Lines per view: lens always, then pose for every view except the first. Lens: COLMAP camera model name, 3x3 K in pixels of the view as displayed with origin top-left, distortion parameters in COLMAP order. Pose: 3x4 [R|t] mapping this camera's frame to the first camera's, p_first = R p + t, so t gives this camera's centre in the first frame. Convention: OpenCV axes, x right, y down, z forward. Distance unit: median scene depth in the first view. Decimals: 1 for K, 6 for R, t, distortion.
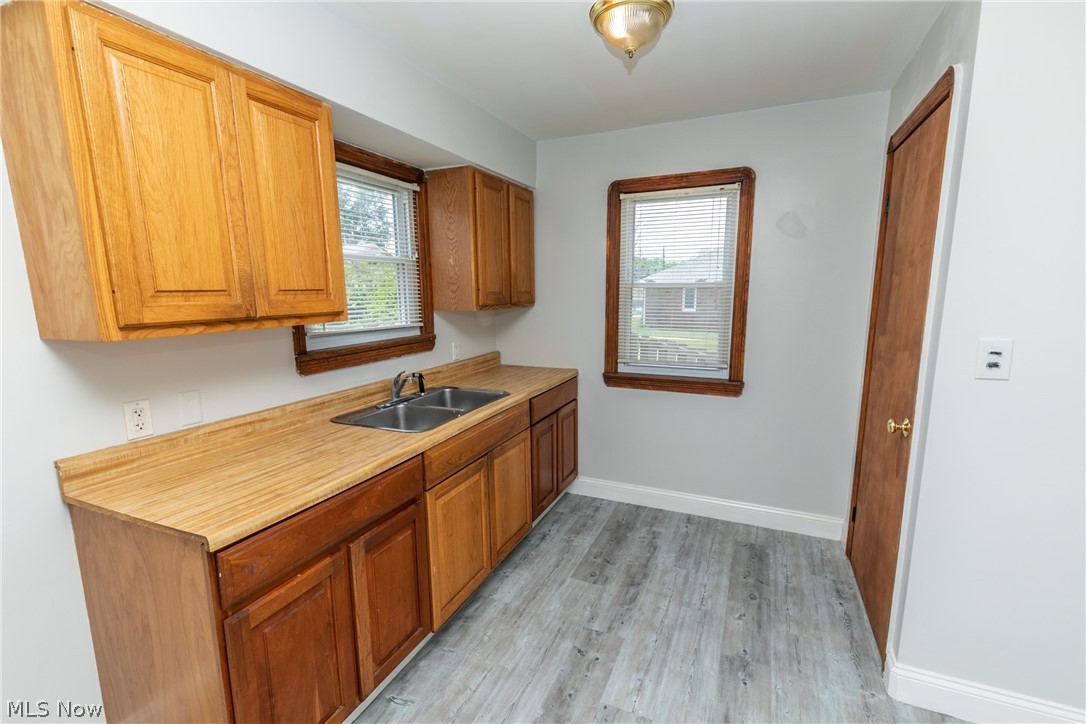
lens RADIAL K [[481.4, 0, 543.3], [0, 481.4, 366.5], [0, 0, 1]] dist [0.002555, 0.000044]
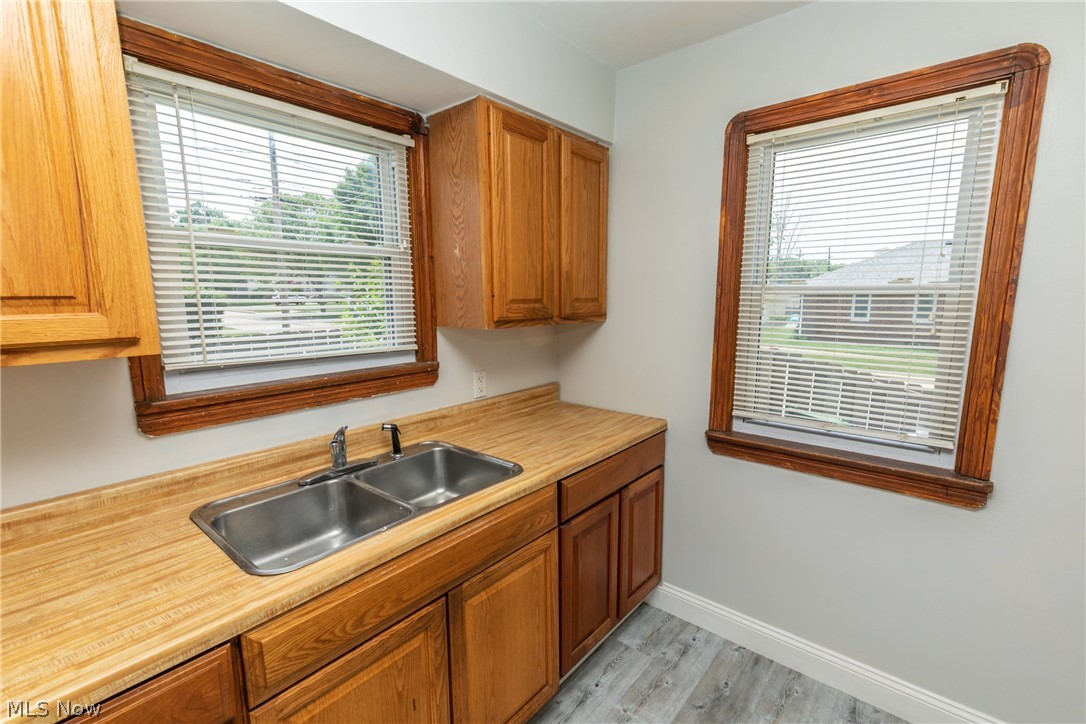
lens RADIAL K [[481.4, 0, 543.3], [0, 481.4, 366.5], [0, 0, 1]] dist [0.002555, 0.000044]
pose [[0.959351, 0.045980, -0.278446, 0.105000], [-0.048312, 0.998831, -0.001514, -0.066665], [0.278051, 0.014905, 0.960451, 0.395470]]
